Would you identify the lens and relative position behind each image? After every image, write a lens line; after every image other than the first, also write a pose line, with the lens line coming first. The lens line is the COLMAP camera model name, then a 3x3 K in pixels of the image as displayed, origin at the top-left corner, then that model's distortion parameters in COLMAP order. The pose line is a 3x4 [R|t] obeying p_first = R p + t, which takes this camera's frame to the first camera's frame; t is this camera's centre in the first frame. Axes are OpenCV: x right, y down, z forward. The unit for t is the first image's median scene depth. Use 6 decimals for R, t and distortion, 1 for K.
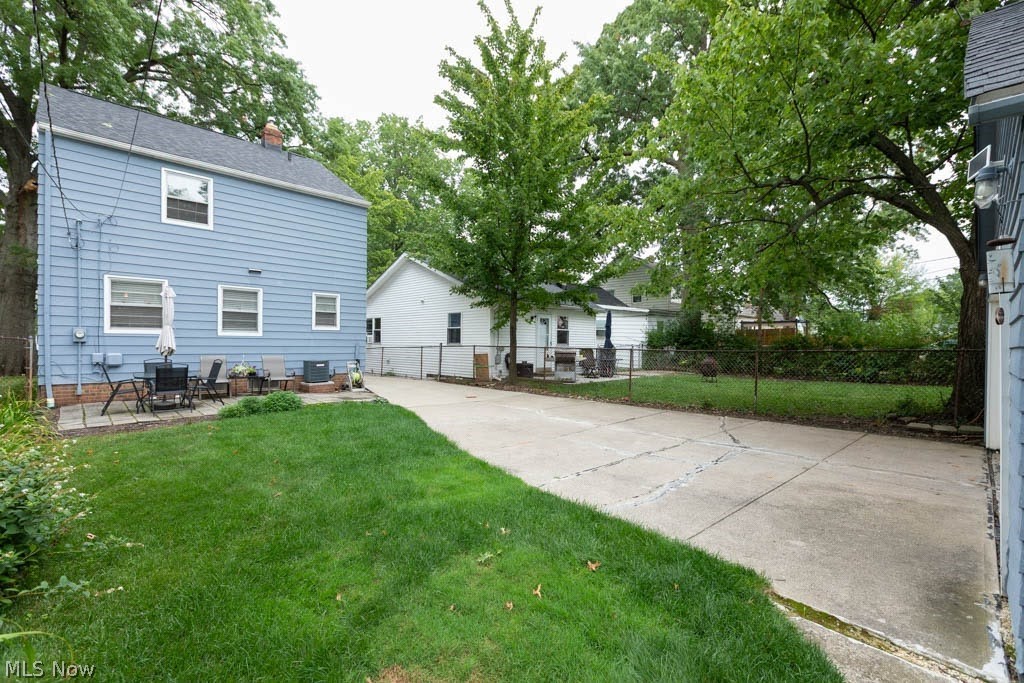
lens RADIAL K [[456.5, 0, 529.0], [0, 456.5, 344.0], [0, 0, 1]] dist [0.003742, -0.000921]
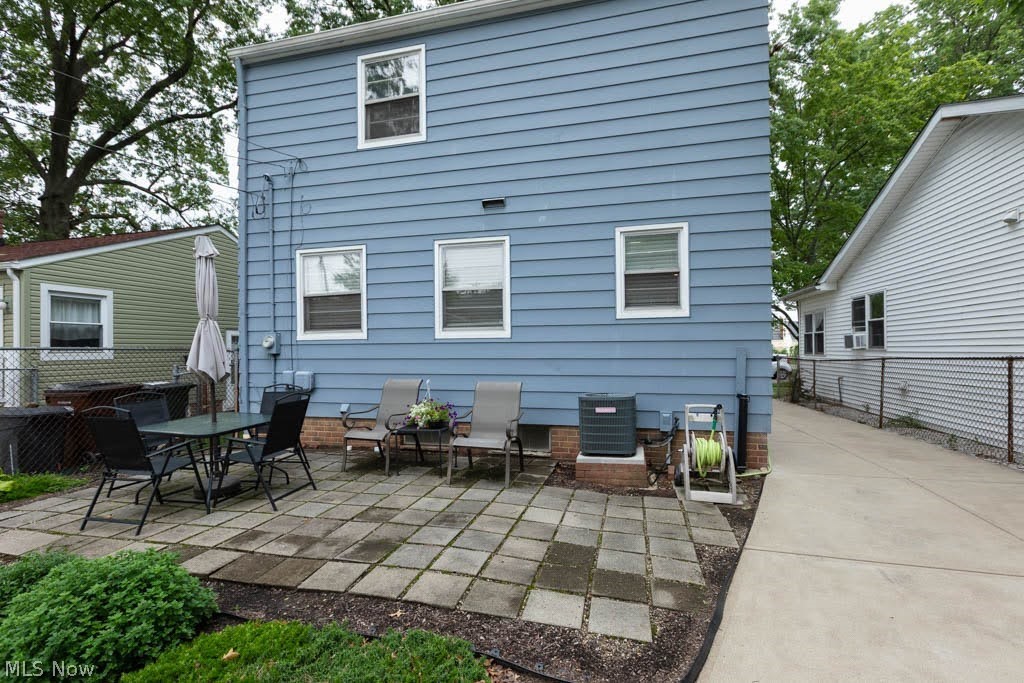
lens RADIAL K [[456.5, 0, 517.6], [0, 456.5, 350.5], [0, 0, 1]] dist [0.003742, -0.000921]
pose [[0.472247, -0.013279, -0.881366, -0.201211], [0.010874, 0.999898, -0.009238, 0.000662], [0.881399, -0.005222, 0.472343, 0.954921]]
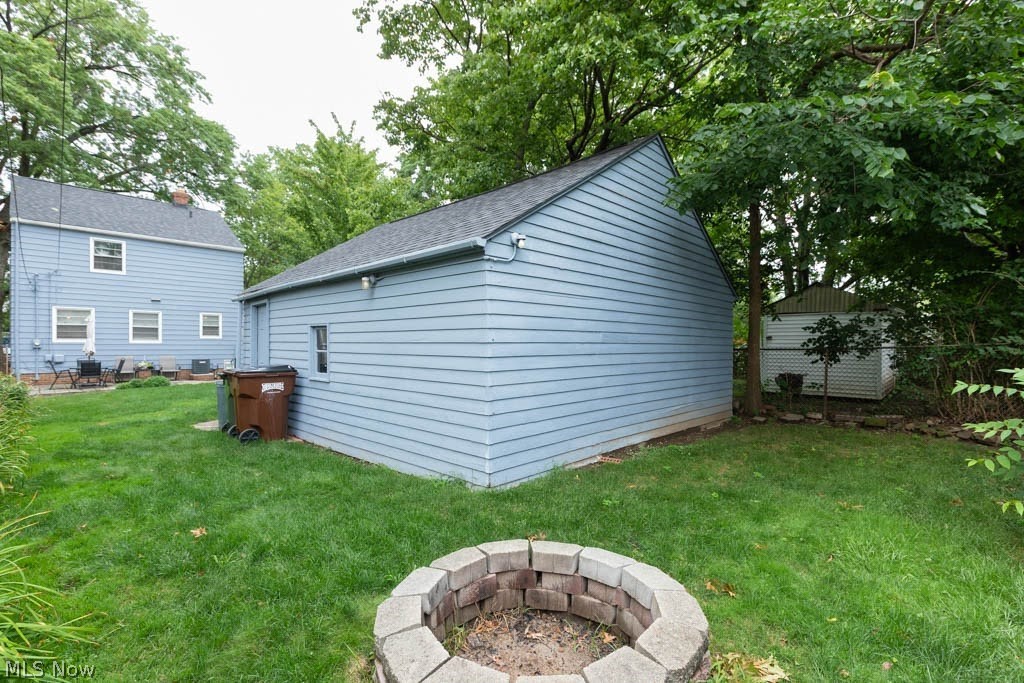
lens RADIAL K [[456.5, 0, 514.3], [0, 456.5, 346.2], [0, 0, 1]] dist [0.003742, -0.000921]
pose [[0.999653, -0.002807, 0.026194, 0.657435], [0.002747, 0.999994, 0.002317, -0.008949], [-0.026200, -0.002244, 0.999654, -0.657574]]
